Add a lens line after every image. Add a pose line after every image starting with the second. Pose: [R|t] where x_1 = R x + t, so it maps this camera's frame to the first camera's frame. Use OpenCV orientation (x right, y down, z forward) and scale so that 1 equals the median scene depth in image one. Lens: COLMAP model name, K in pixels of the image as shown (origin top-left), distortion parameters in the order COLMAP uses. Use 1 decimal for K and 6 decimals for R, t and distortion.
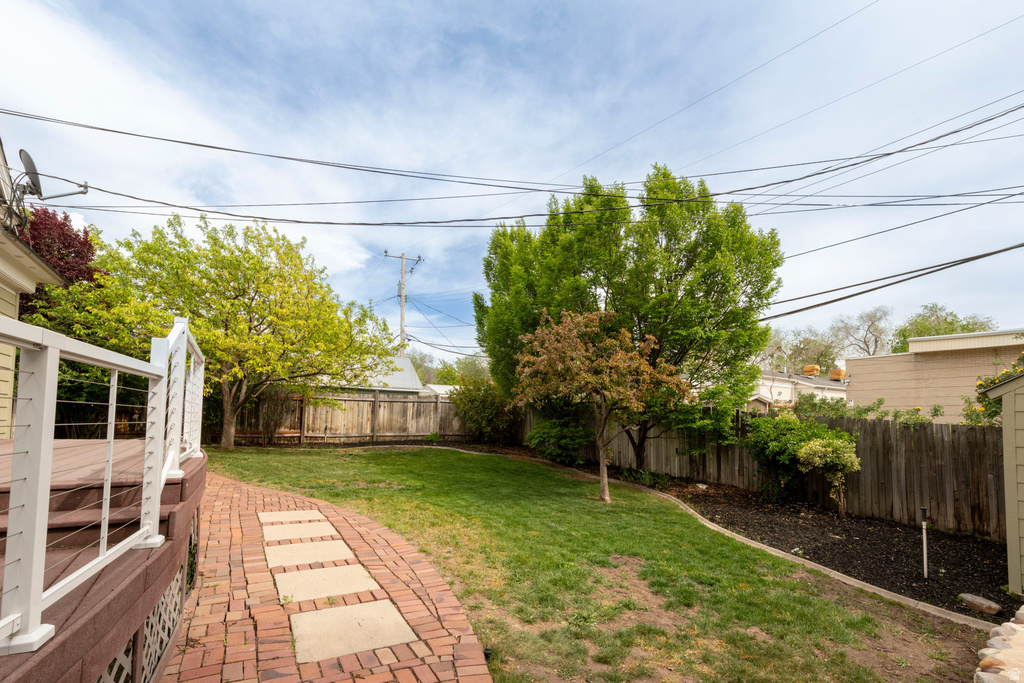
lens RADIAL K [[485.1, 0, 512.5], [0, 485.1, 398.5], [0, 0, 1]] dist [0.002002, 0.000156]
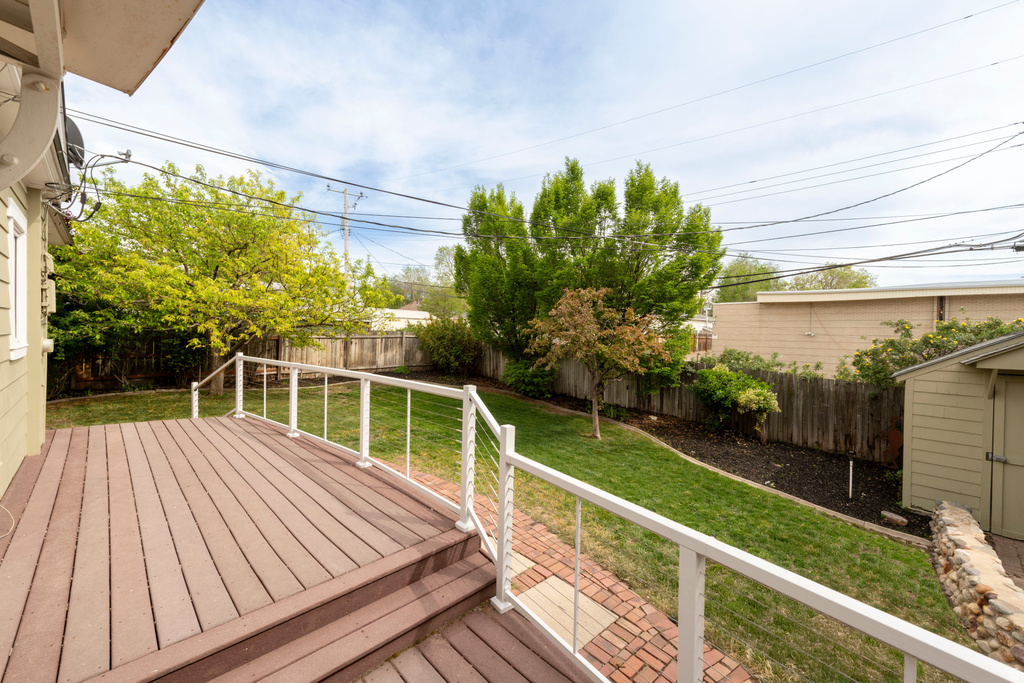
lens RADIAL K [[413.6, 0, 512.0], [0, 413.6, 341.5], [0, 0, 1]] dist [0.000740, 0.000125]
pose [[0.971049, -0.004787, 0.238833, -0.300954], [-0.013326, 0.997157, 0.074170, -0.124807], [-0.238509, -0.075206, 0.968224, 0.031413]]
